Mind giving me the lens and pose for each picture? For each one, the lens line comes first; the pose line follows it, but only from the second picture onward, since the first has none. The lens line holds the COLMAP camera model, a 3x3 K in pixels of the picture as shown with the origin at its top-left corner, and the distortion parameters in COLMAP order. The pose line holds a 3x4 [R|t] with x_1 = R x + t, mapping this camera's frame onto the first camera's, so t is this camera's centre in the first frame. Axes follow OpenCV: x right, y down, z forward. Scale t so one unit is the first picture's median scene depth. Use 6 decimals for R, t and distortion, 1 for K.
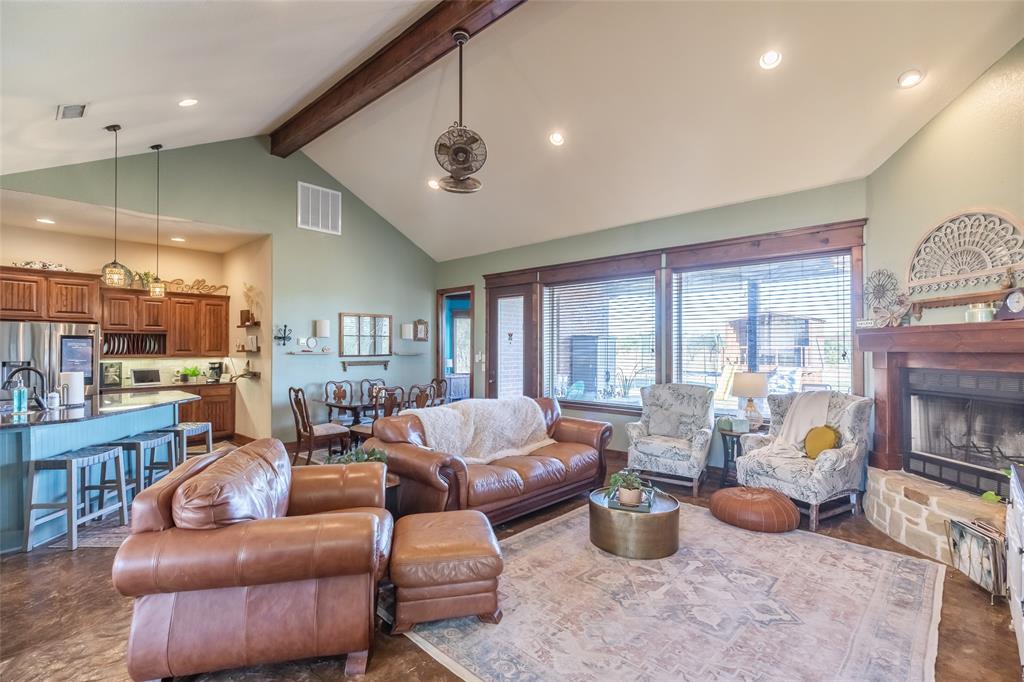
lens RADIAL K [[466.1, 0, 506.6], [0, 466.1, 344.4], [0, 0, 1]] dist [0.001864, 0.000081]
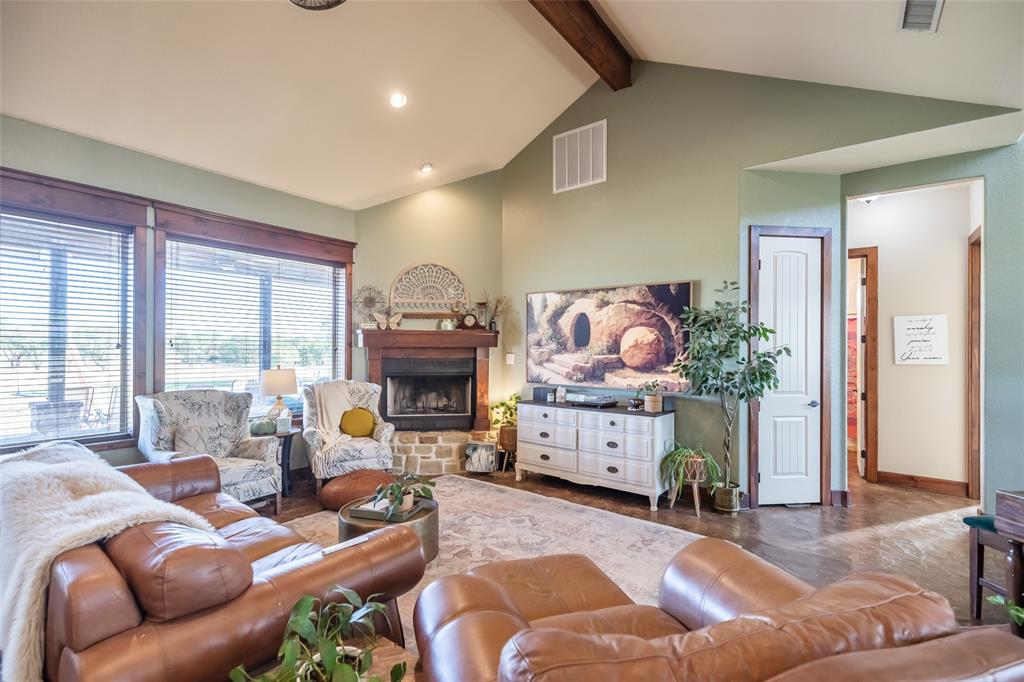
lens RADIAL K [[466.1, 0, 505.4], [0, 466.1, 344.4], [0, 0, 1]] dist [0.001864, 0.000081]
pose [[-0.103523, 0.004960, 0.994615, -0.658444], [-0.012514, 0.999902, -0.006289, 0.013631], [-0.994548, -0.013097, -0.103451, 0.867238]]
